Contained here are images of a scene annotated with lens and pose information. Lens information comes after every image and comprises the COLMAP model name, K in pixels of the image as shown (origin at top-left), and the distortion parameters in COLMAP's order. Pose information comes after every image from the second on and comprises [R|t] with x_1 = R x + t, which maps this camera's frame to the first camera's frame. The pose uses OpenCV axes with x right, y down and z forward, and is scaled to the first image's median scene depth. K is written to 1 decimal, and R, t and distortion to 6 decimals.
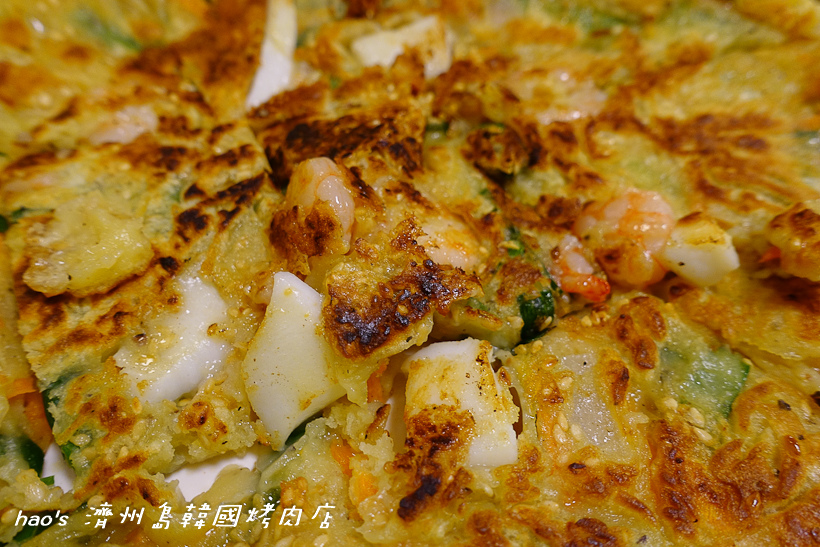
lens RADIAL K [[541.5, 0, 410.0], [0, 541.5, 273.5], [0, 0, 1]] dist [-0.003031, -0.002998]
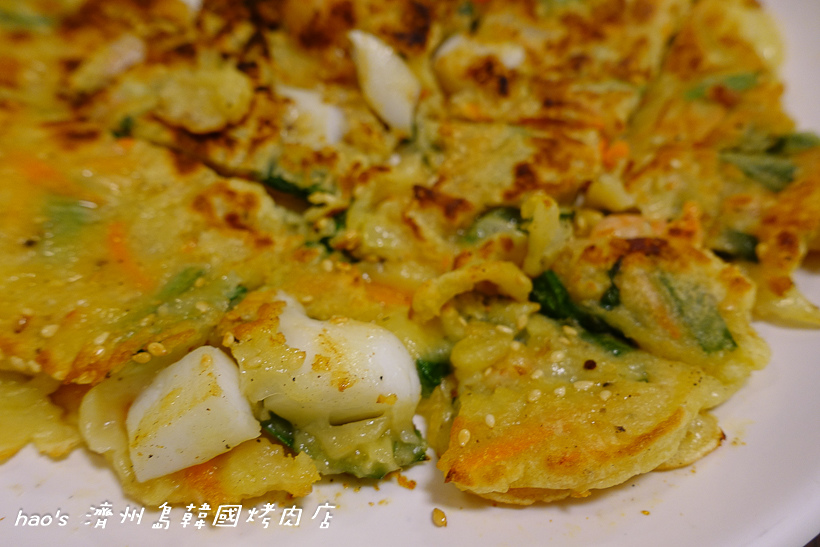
lens RADIAL K [[541.5, 0, 410.0], [0, 541.5, 273.5], [0, 0, 1]] dist [-0.003031, -0.002998]
pose [[0.742614, -0.572327, 0.347802, -0.845895], [0.563759, 0.814553, 0.136674, 0.360119], [-0.361526, 0.094580, 0.927553, -0.345318]]
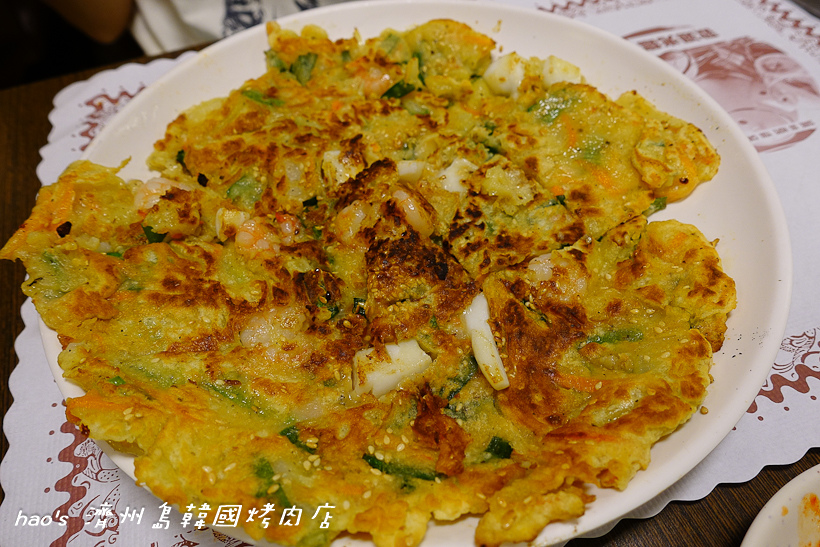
lens RADIAL K [[541.5, 0, 410.0], [0, 541.5, 273.5], [0, 0, 1]] dist [-0.003031, -0.002998]
pose [[-0.991540, 0.102830, -0.079205, 0.026010], [-0.109721, -0.338015, 0.934723, -2.043637], [0.069345, 0.935506, 0.346439, 0.475041]]
